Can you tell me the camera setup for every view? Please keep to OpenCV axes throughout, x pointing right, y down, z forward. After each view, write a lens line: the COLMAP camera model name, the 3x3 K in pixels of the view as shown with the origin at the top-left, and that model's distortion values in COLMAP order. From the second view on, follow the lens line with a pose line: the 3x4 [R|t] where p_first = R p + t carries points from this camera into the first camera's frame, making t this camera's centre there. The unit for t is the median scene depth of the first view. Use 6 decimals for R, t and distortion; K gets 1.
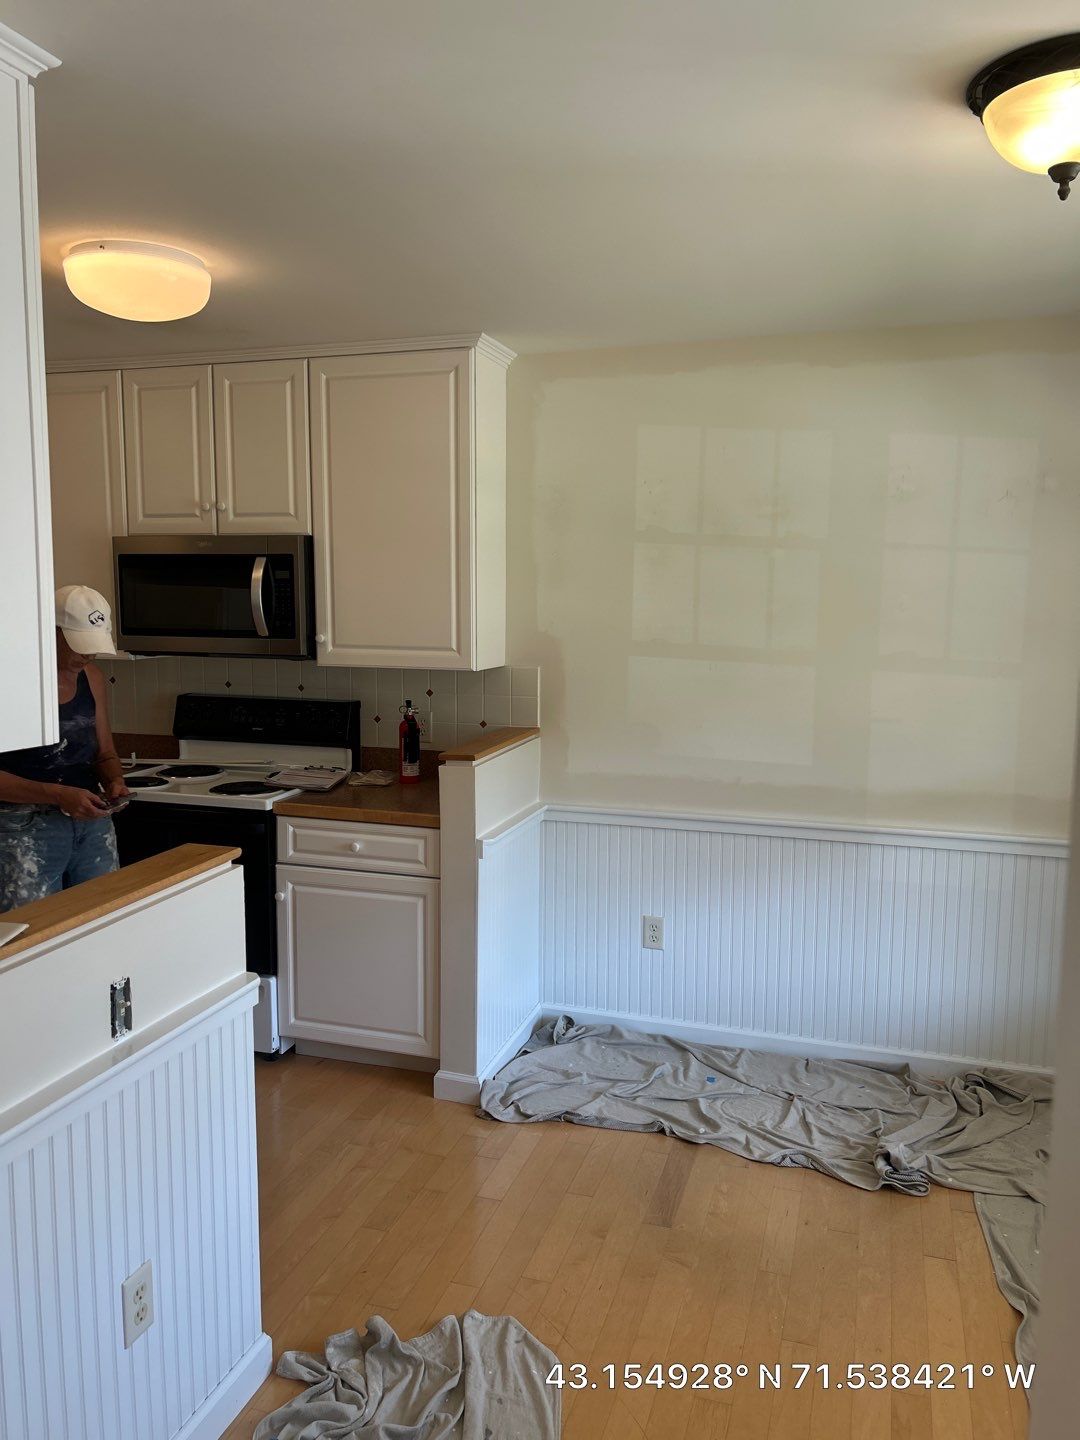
lens RADIAL K [[1072.2, 0, 530.4], [0, 1072.2, 725.9], [0, 0, 1]] dist [0.078405, -0.076319]
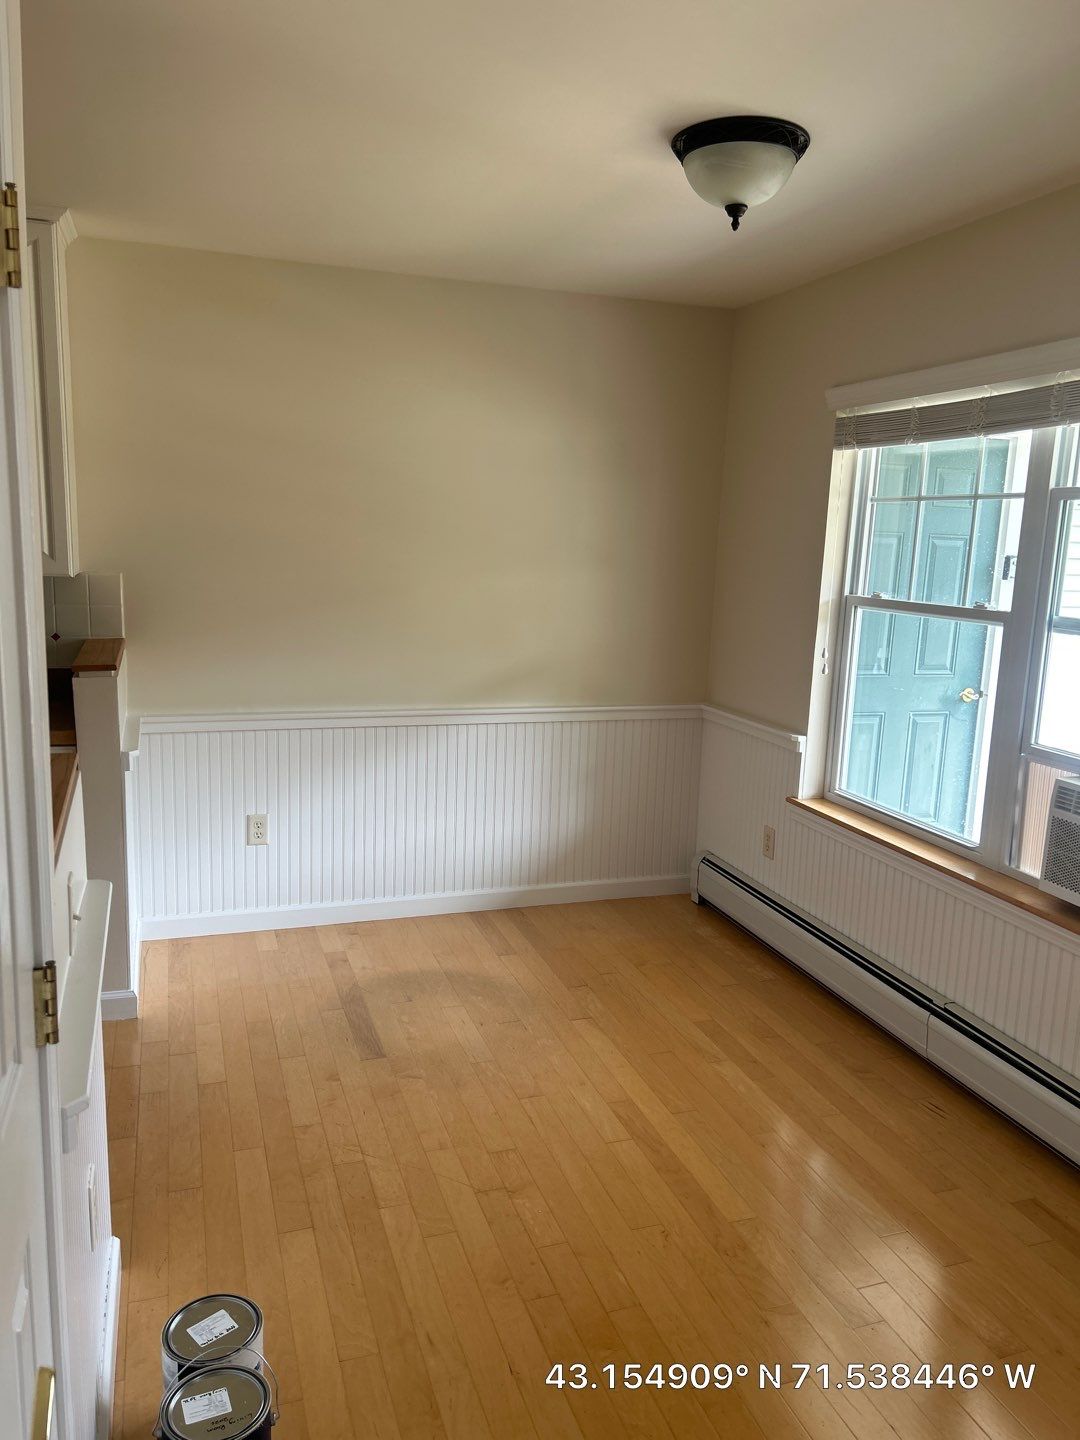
lens RADIAL K [[1072.2, 0, 530.4], [0, 1072.2, 725.9], [0, 0, 1]] dist [0.078405, -0.076319]
pose [[0.813190, -0.082230, 0.576159, -0.293929], [0.040547, 0.995568, 0.084860, 0.013387], [-0.580584, -0.045646, 0.812920, -0.009512]]
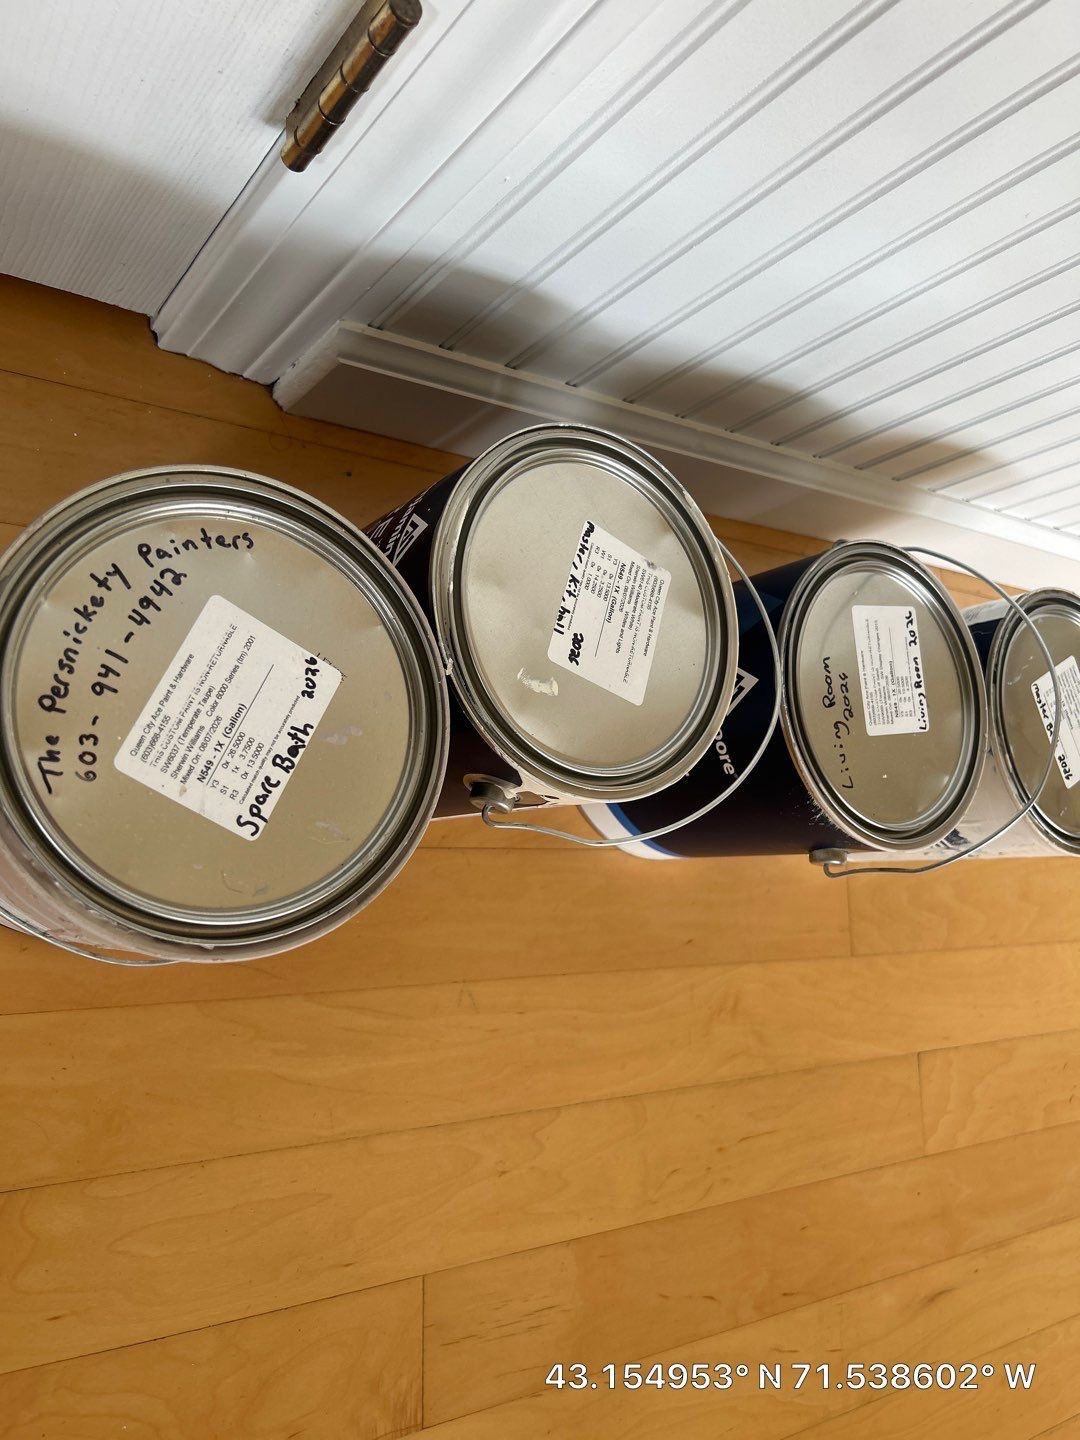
lens RADIAL K [[1072.2, 0, 530.4], [0, 1072.2, 725.9], [0, 0, 1]] dist [0.078405, -0.076319]
pose [[0.256366, 0.965906, 0.036075, -0.172362], [-0.641920, 0.142234, 0.753464, 0.253741], [0.722644, -0.216320, 0.656499, 0.296117]]
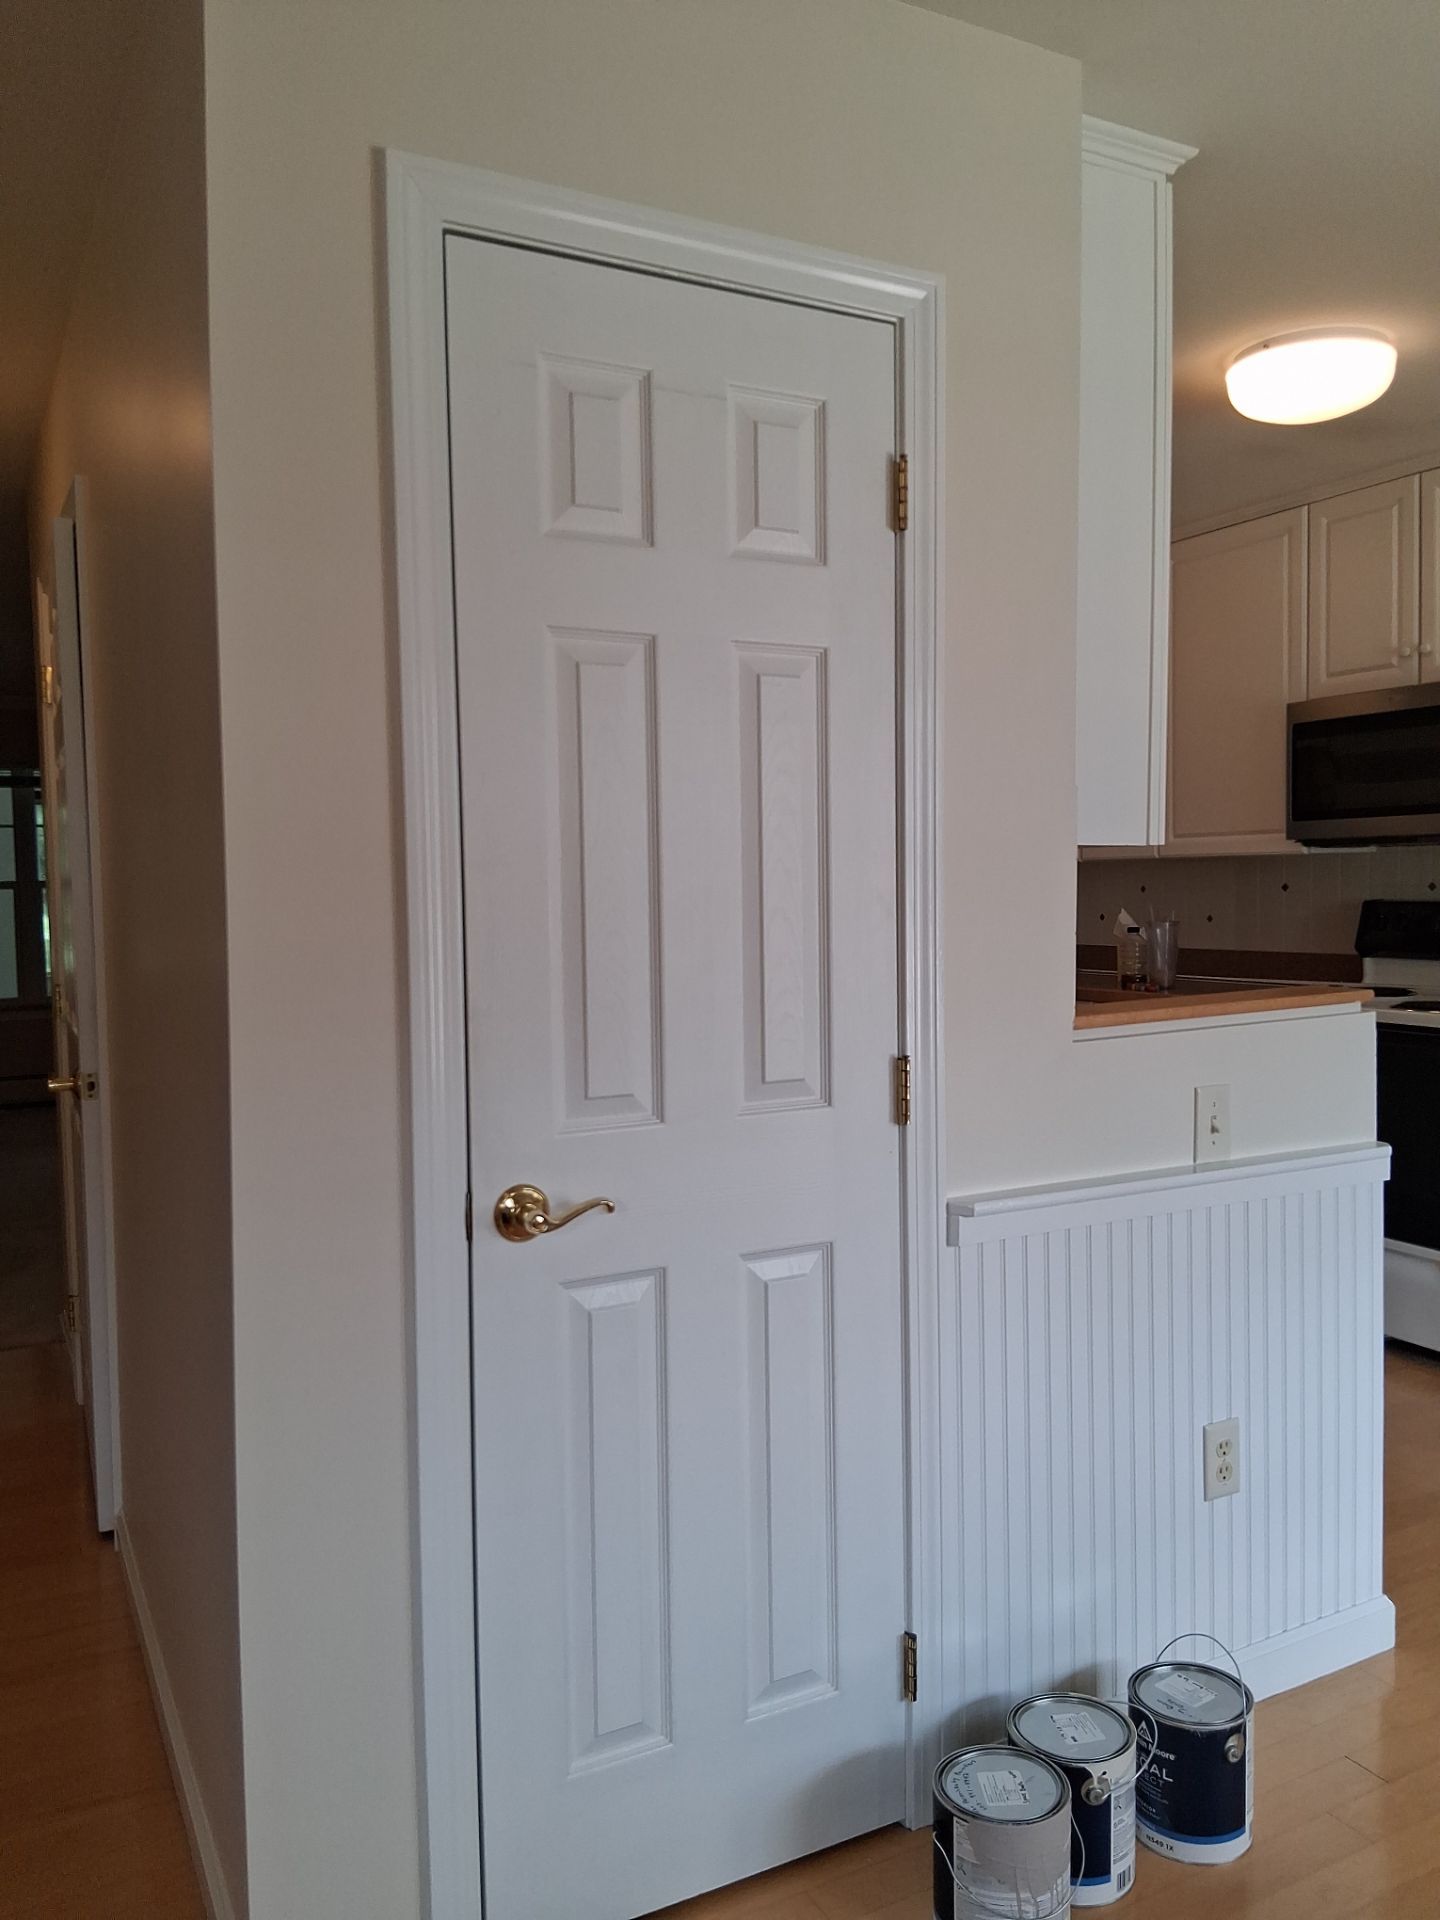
lens RADIAL K [[1432.2, 0, 713.3], [0, 1432.2, 961.2], [0, 0, 1]] dist [0.053897, -0.078877]
pose [[0.709585, 0.017106, -0.704412, 0.091244], [-0.060697, 0.997473, -0.036921, 0.095227], [0.702001, 0.068954, 0.708830, -0.088756]]
